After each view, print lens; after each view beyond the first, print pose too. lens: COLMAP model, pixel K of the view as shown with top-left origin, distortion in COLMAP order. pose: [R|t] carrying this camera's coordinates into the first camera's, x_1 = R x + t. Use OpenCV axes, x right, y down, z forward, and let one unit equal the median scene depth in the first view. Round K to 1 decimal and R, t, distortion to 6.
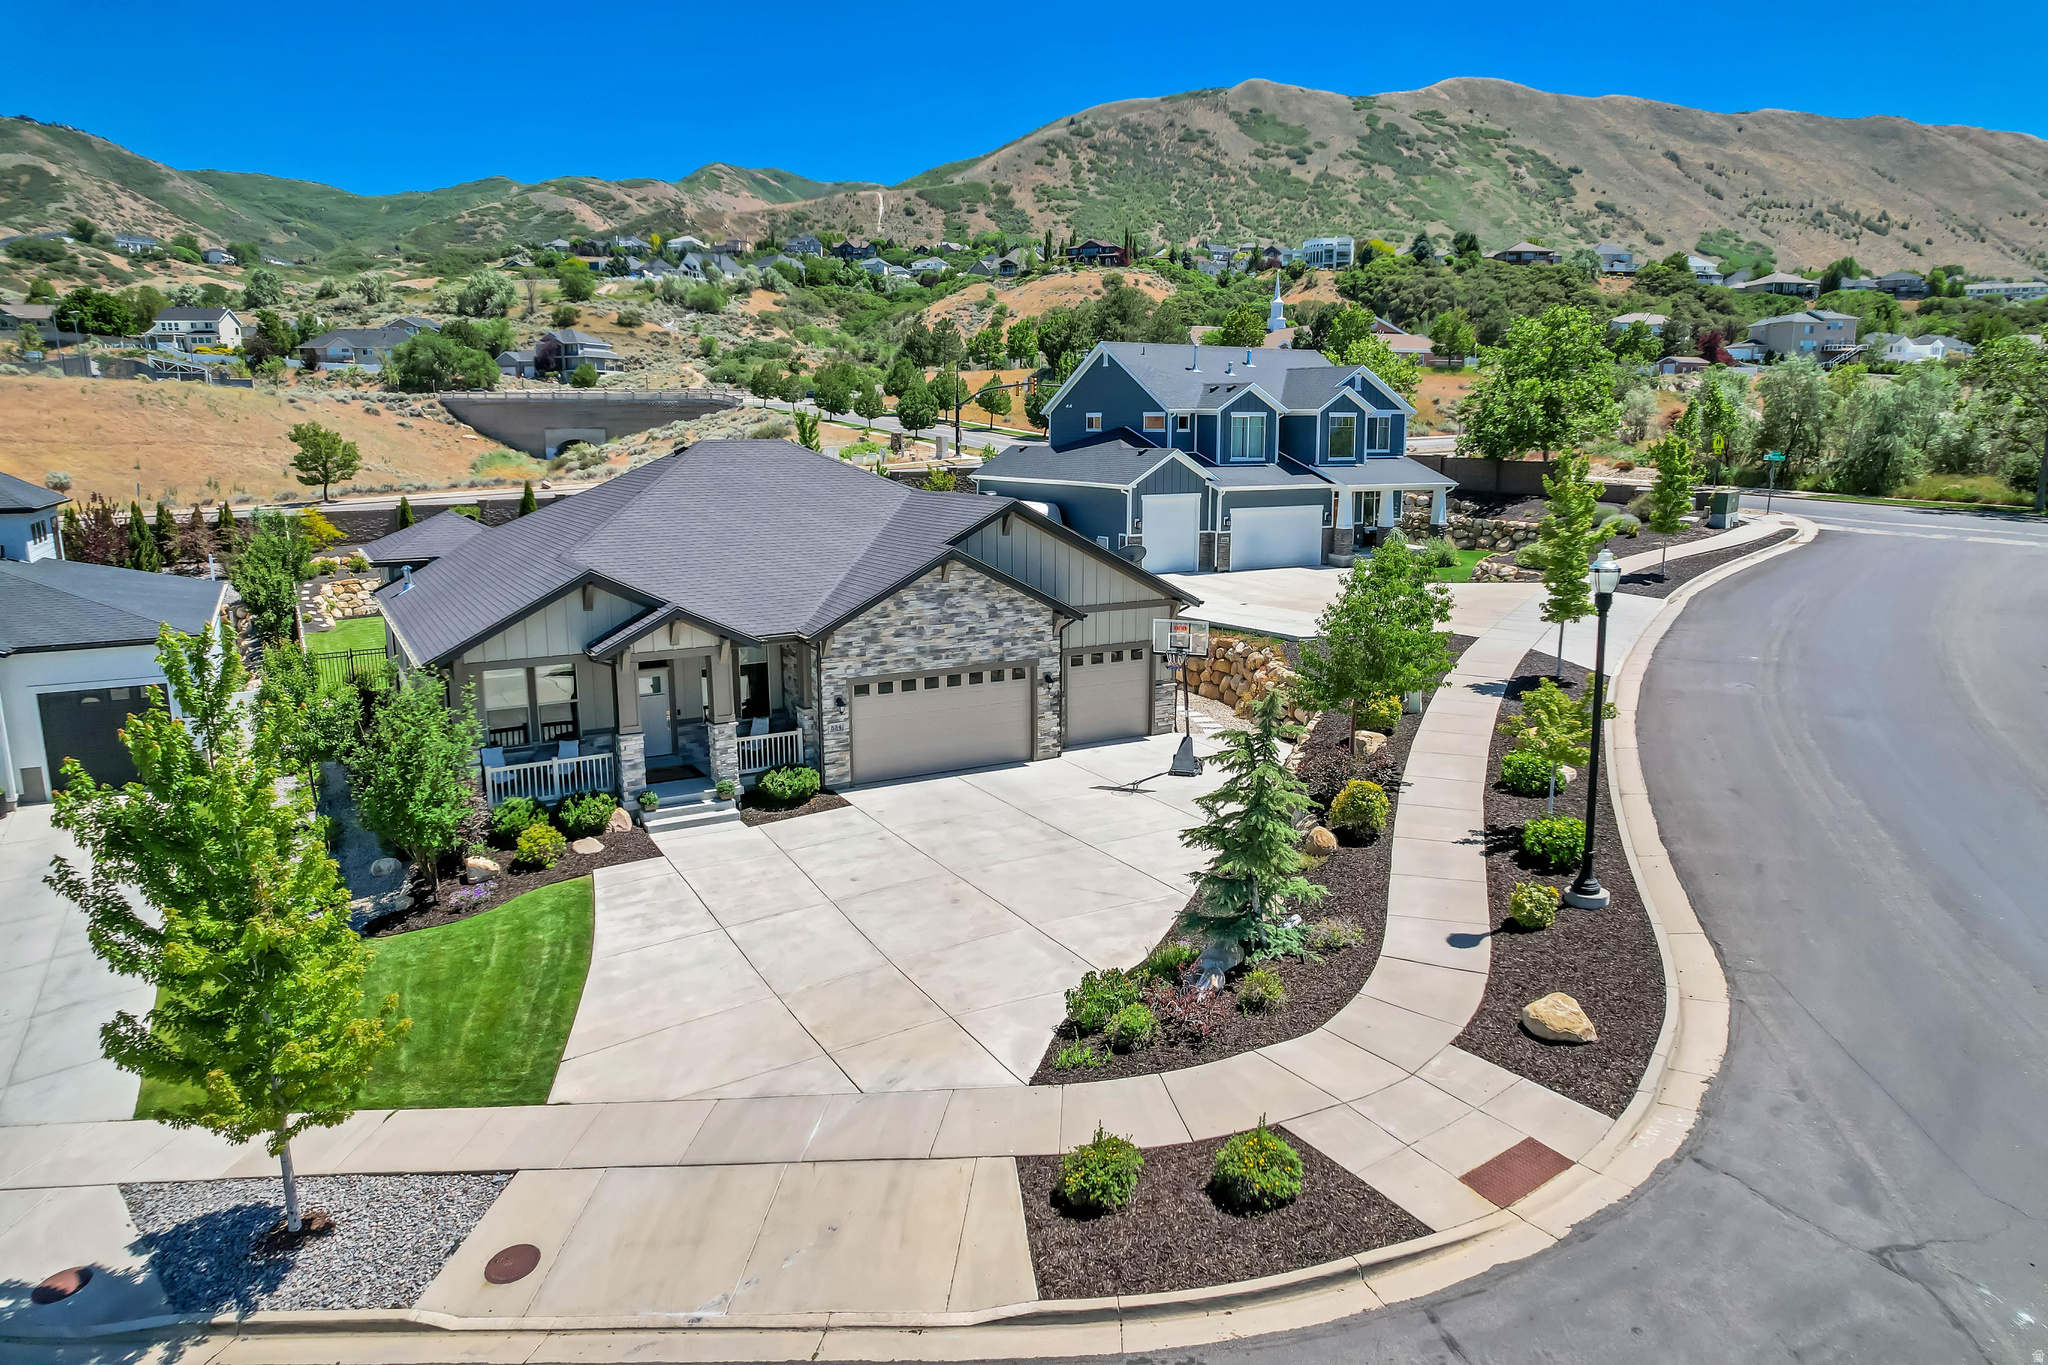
lens RADIAL K [[1304.3, 0, 1032.9], [0, 1304.3, 682.9], [0, 0, 1]] dist [-0.076278, 0.070028]
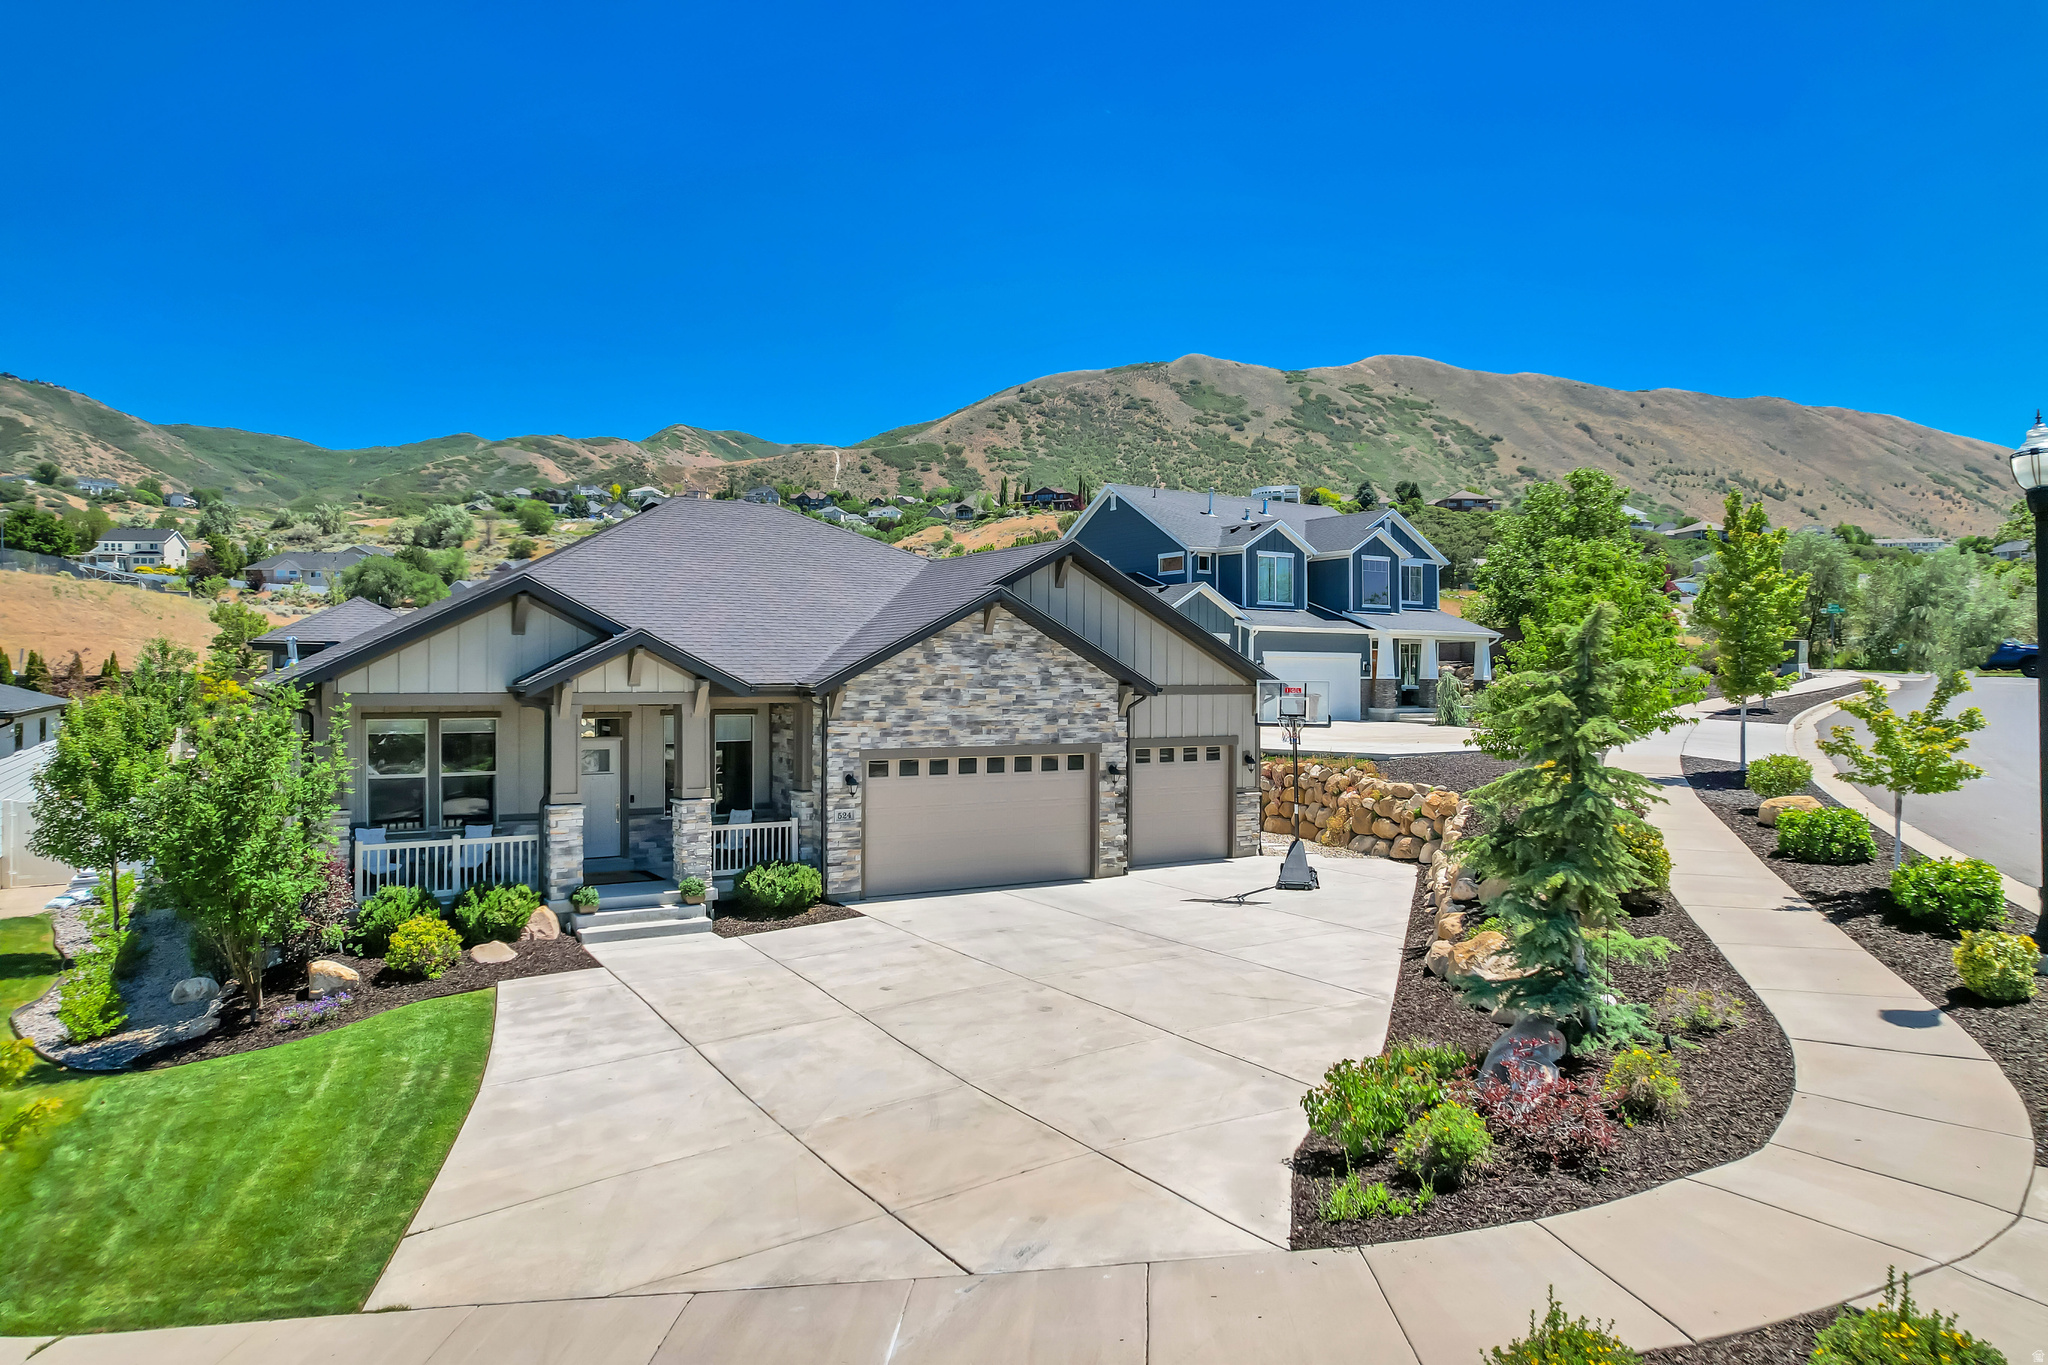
lens RADIAL K [[1304.3, 0, 1032.9], [0, 1304.3, 682.9], [0, 0, 1]] dist [-0.076278, 0.070028]
pose [[0.999190, 0.005190, 0.039896, -0.005827], [0.002544, 0.981507, -0.191407, 0.008165], [-0.040152, 0.191354, 0.980699, 0.019792]]
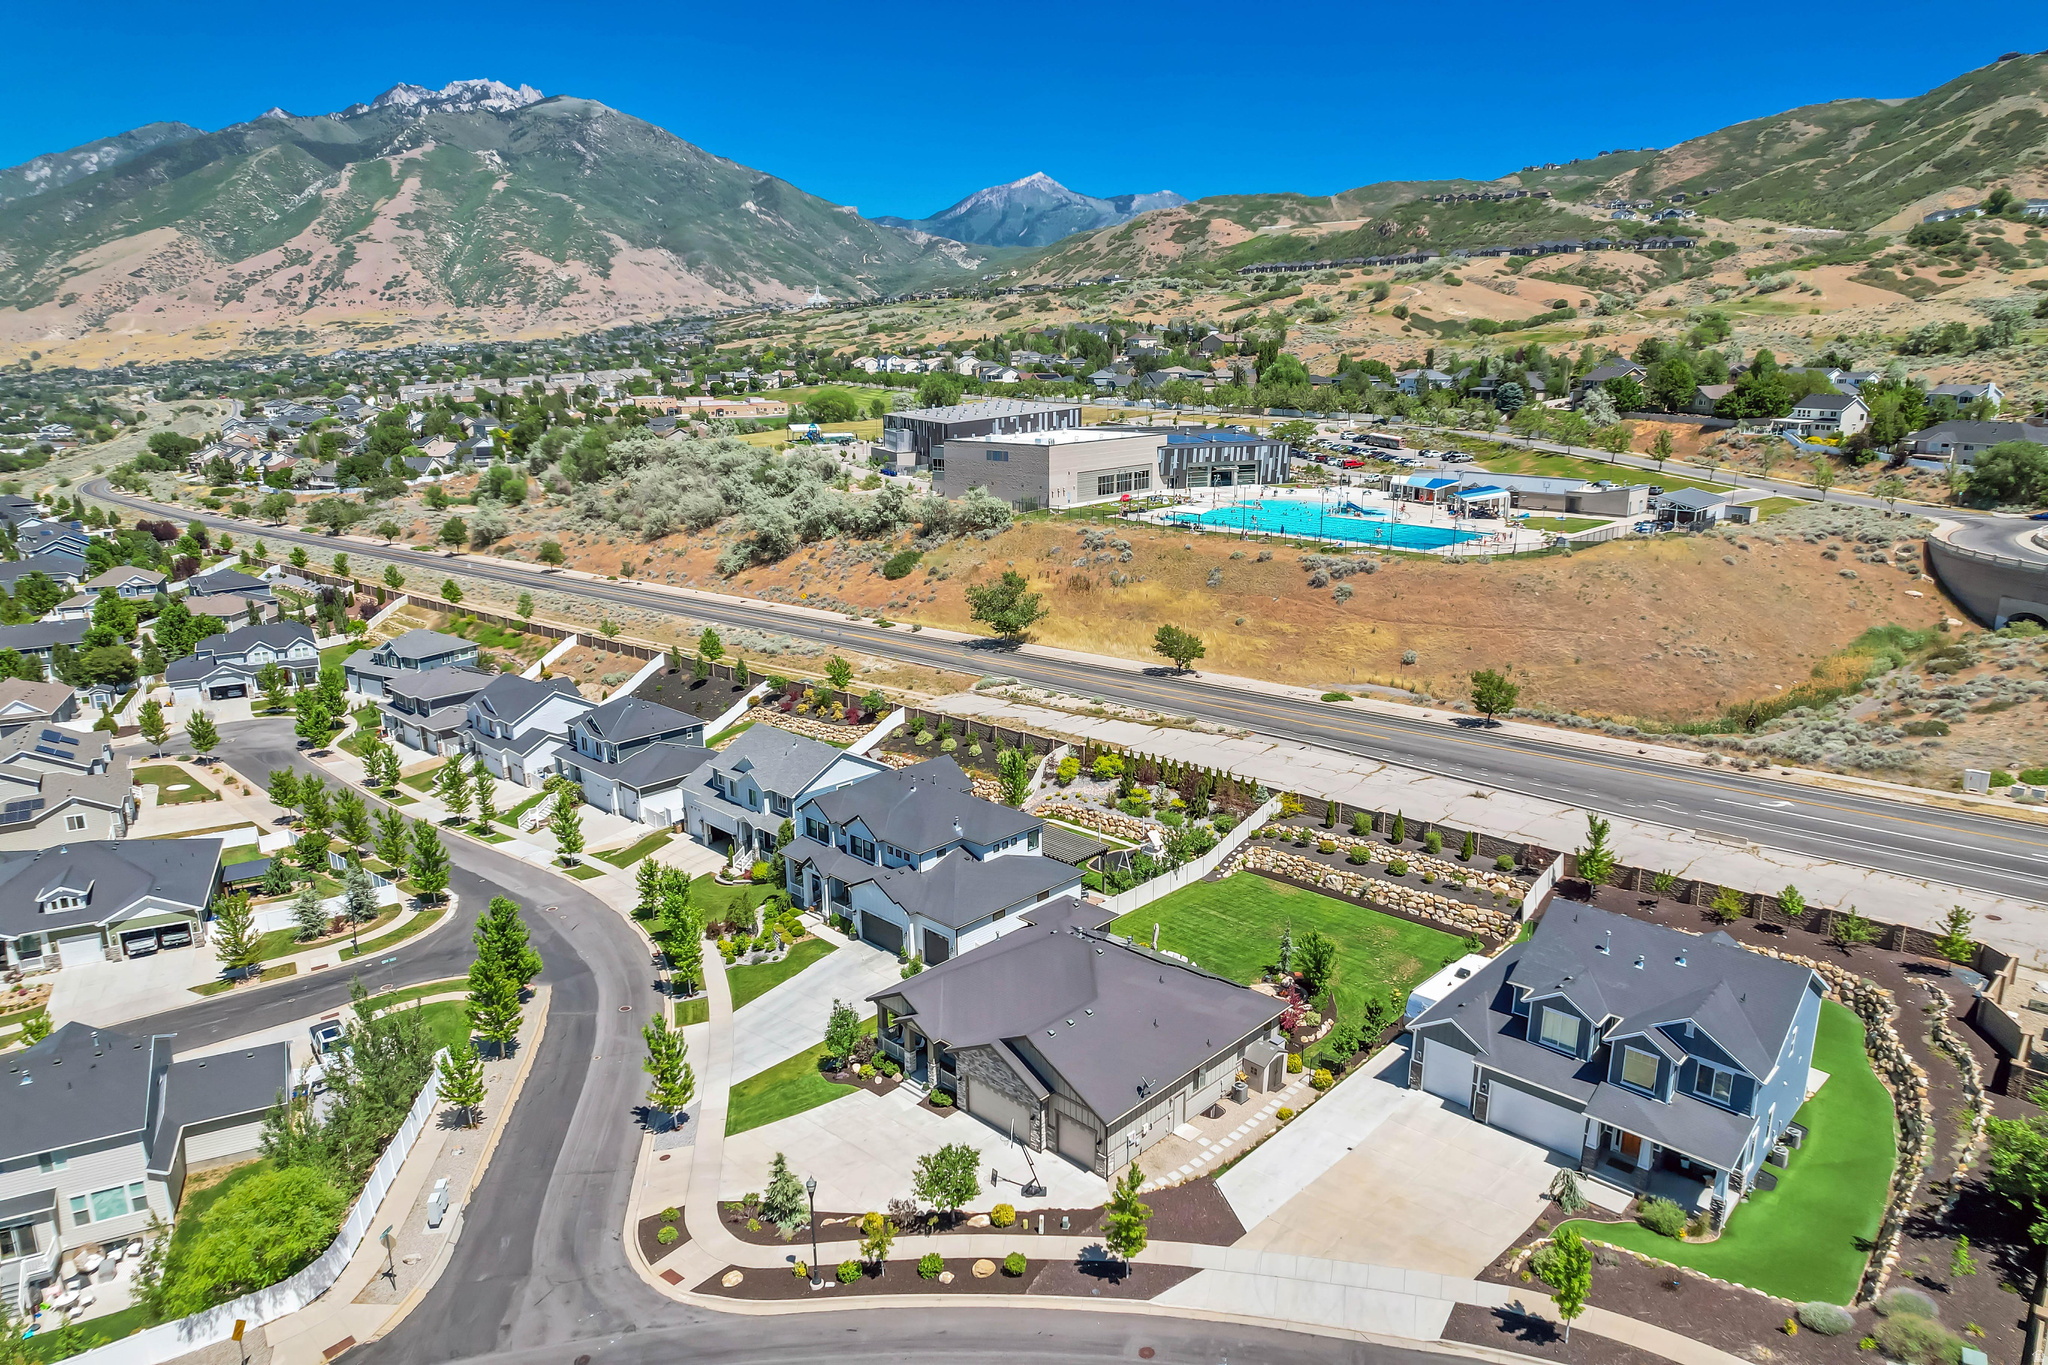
lens RADIAL K [[1306.1, 0, 1033.9], [0, 1306.1, 680.3], [0, 0, 1]] dist [-0.078777, 0.074406]
pose [[0.278530, 0.240626, -0.929796, 0.156262], [-0.183208, 0.963641, 0.194503, -0.095275], [0.942792, 0.116171, 0.312487, 0.022195]]
